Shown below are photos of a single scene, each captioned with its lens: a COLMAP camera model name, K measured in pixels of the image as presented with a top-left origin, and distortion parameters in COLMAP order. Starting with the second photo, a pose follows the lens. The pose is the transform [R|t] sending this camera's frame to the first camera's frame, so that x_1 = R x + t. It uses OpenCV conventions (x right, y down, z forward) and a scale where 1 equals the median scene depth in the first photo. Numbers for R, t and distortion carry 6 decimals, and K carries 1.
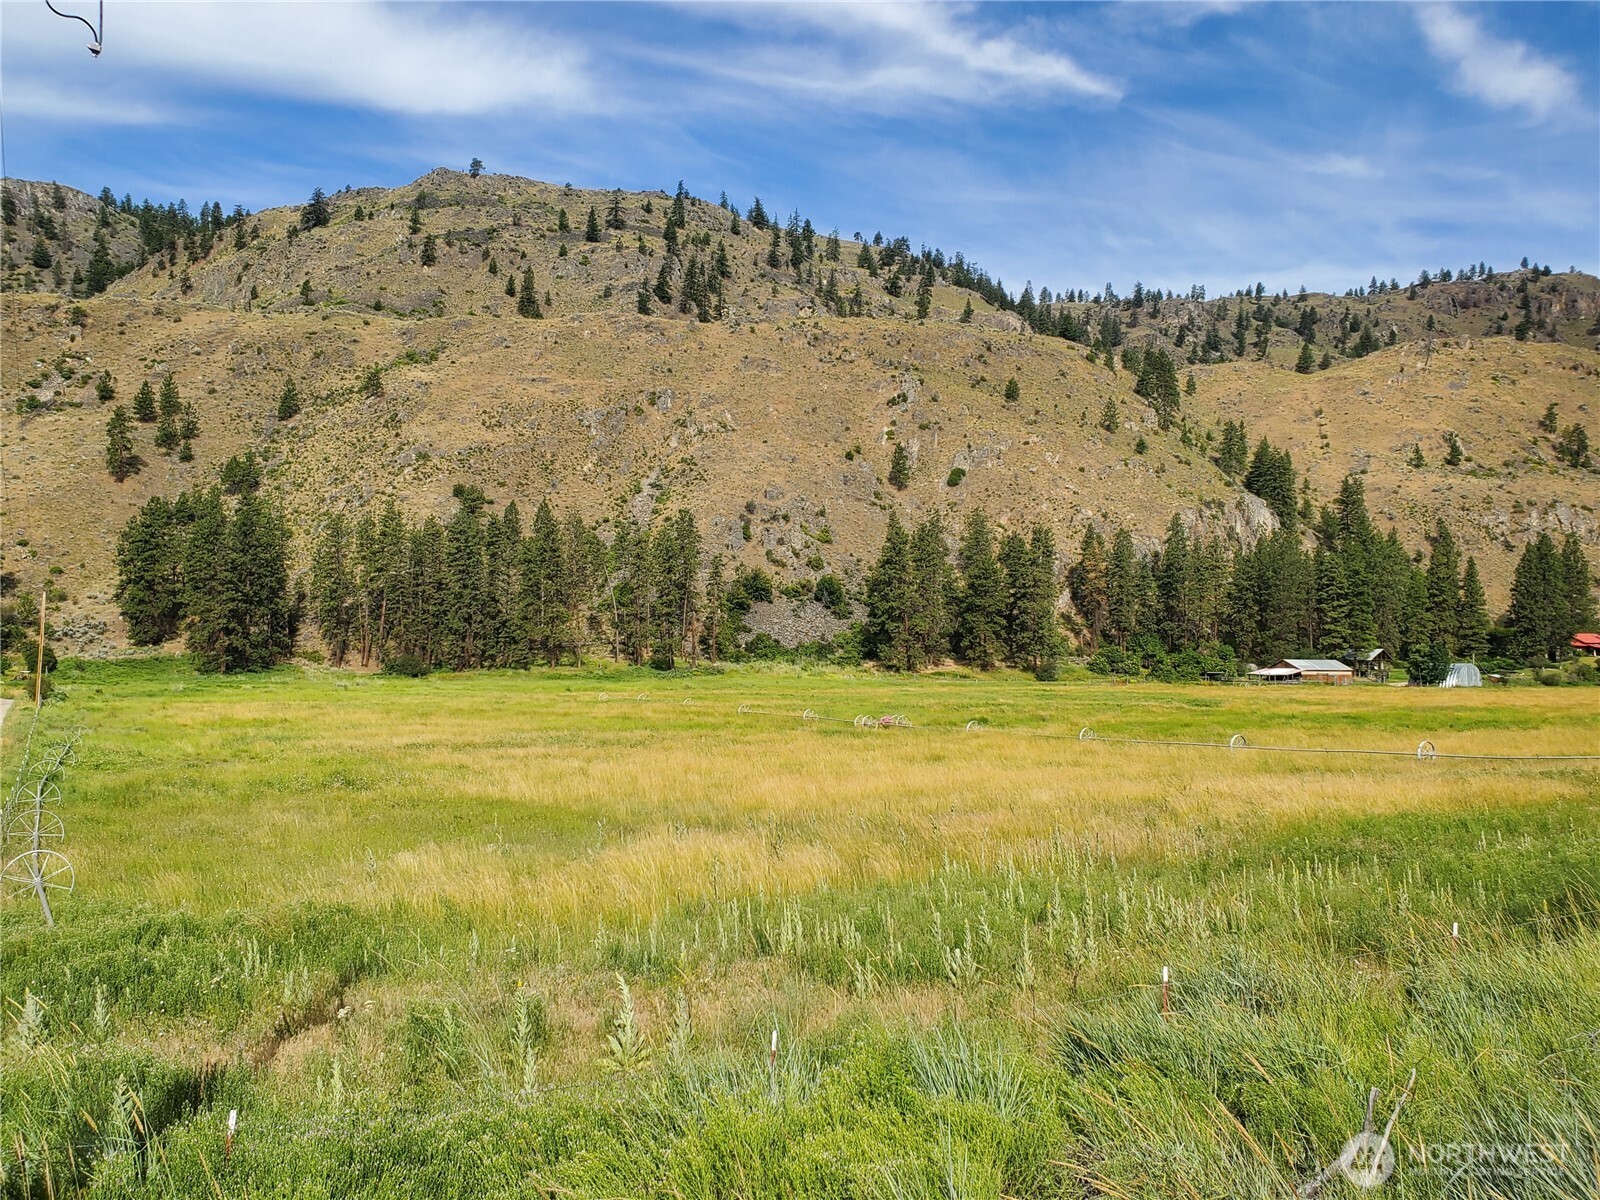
lens RADIAL K [[1330.0, 0, 797.7], [0, 1330.0, 611.3], [0, 0, 1]] dist [0.071055, -0.092615]
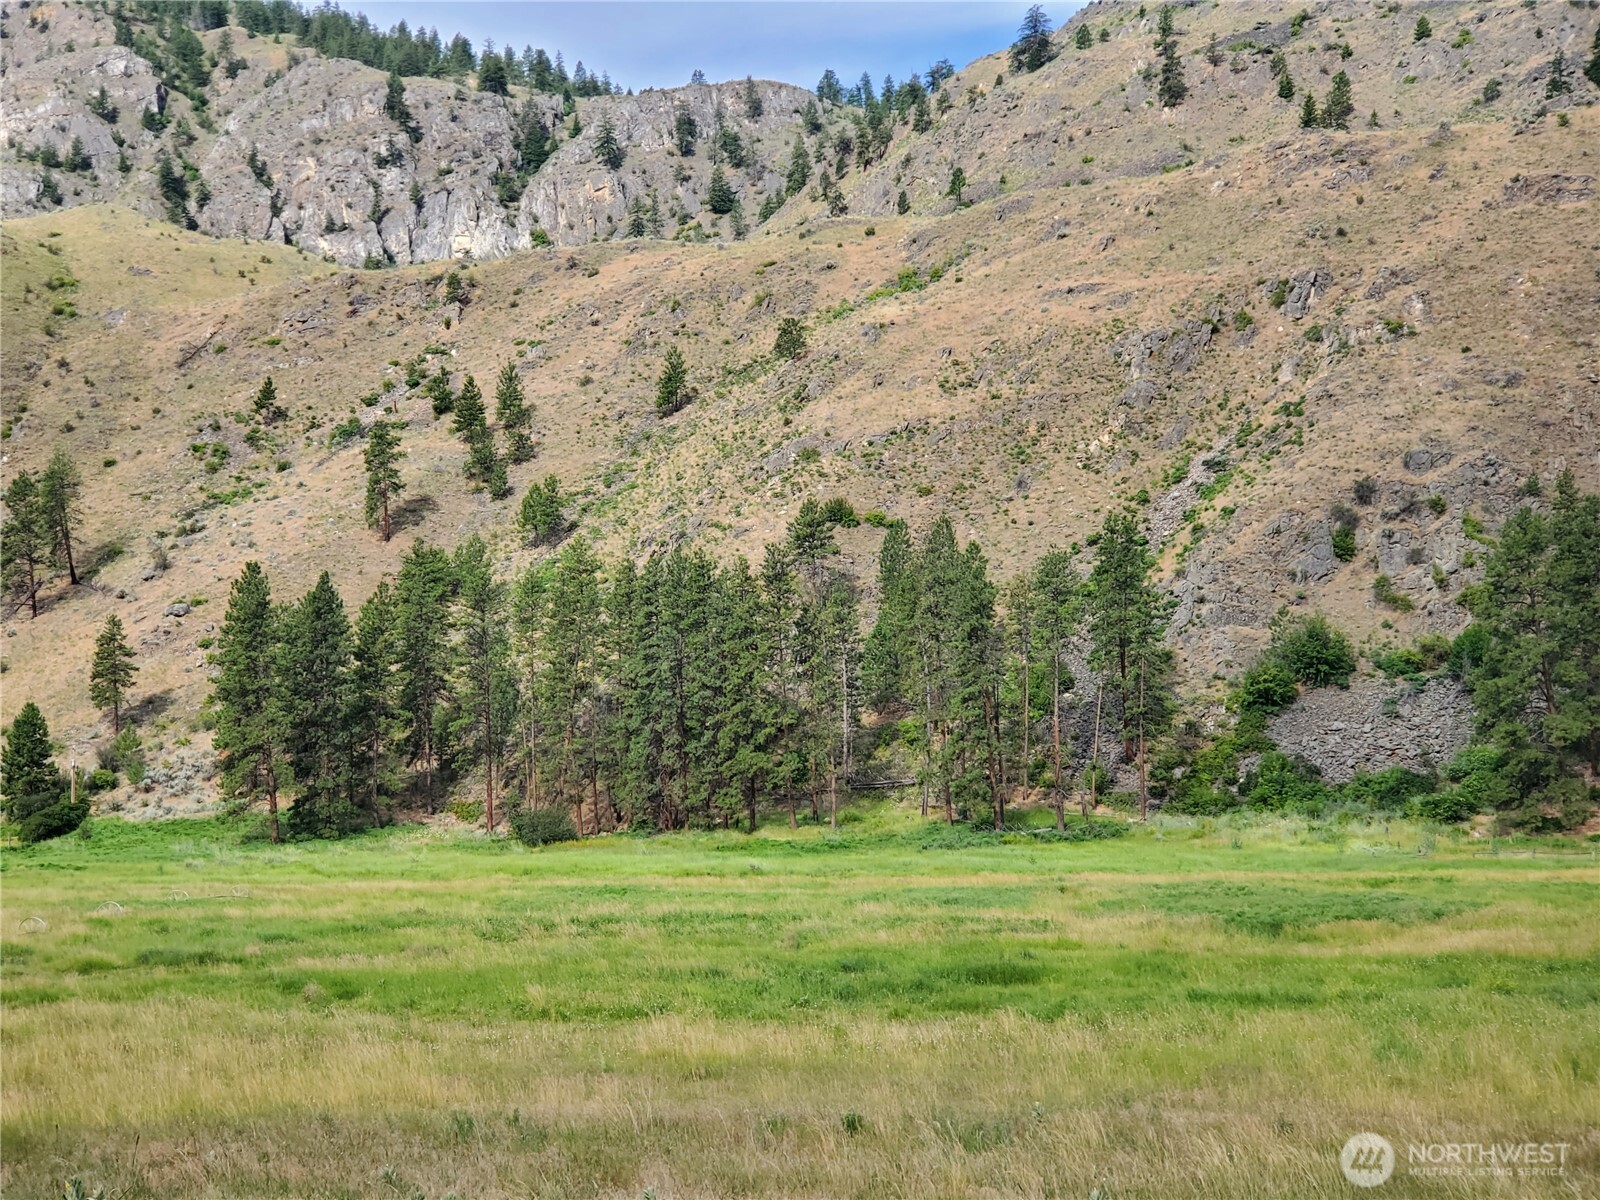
lens RADIAL K [[2413.9, 0, 811.8], [0, 2413.9, 589.5], [0, 0, 1]] dist [0.123961, 0.000000]
pose [[0.835044, -0.064511, -0.546388, 0.253294], [0.035027, 0.997321, -0.064219, 0.006425], [0.549067, 0.034487, 0.835067, 0.137281]]
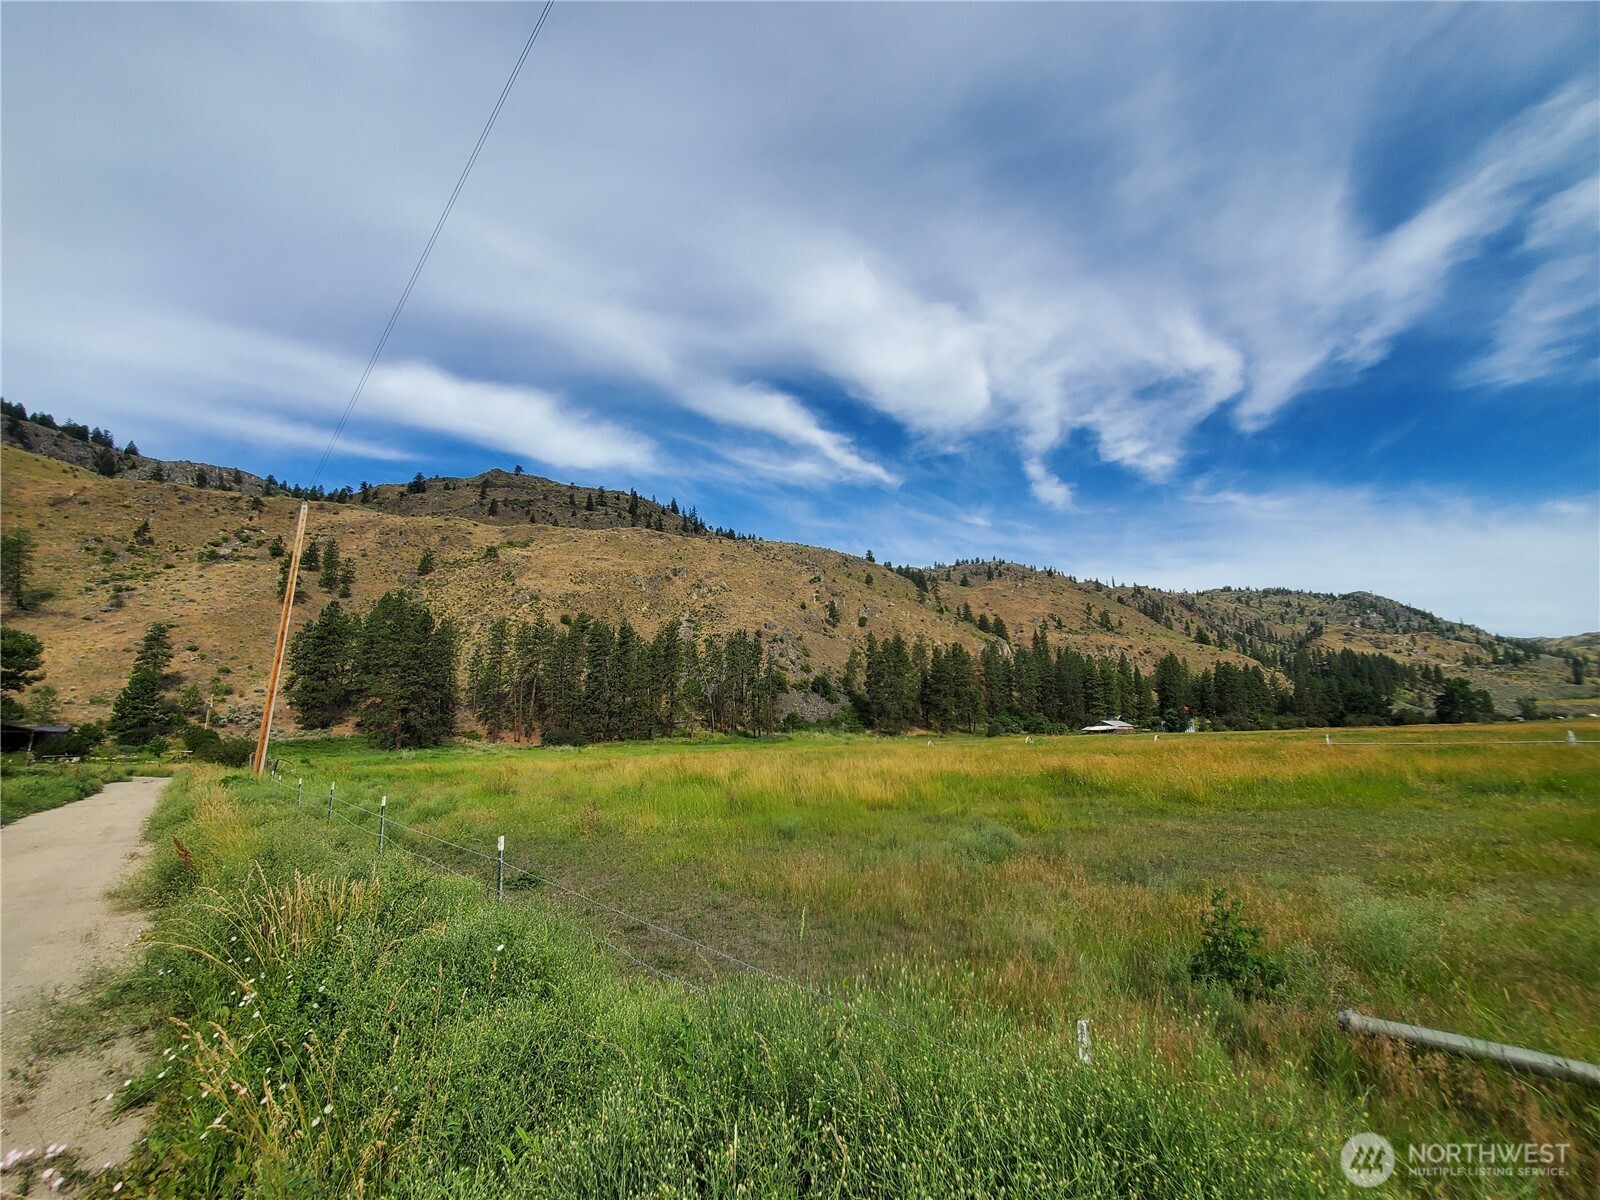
lens RADIAL K [[624.7, 0, 816.2], [0, 624.7, 612.4], [0, 0, 1]] dist [0.005209, -0.001978]
pose [[0.963900, 0.020198, 0.265499, -0.151631], [0.025075, 0.985802, -0.166030, 0.018590], [-0.265083, 0.166693, 0.949708, 0.256000]]
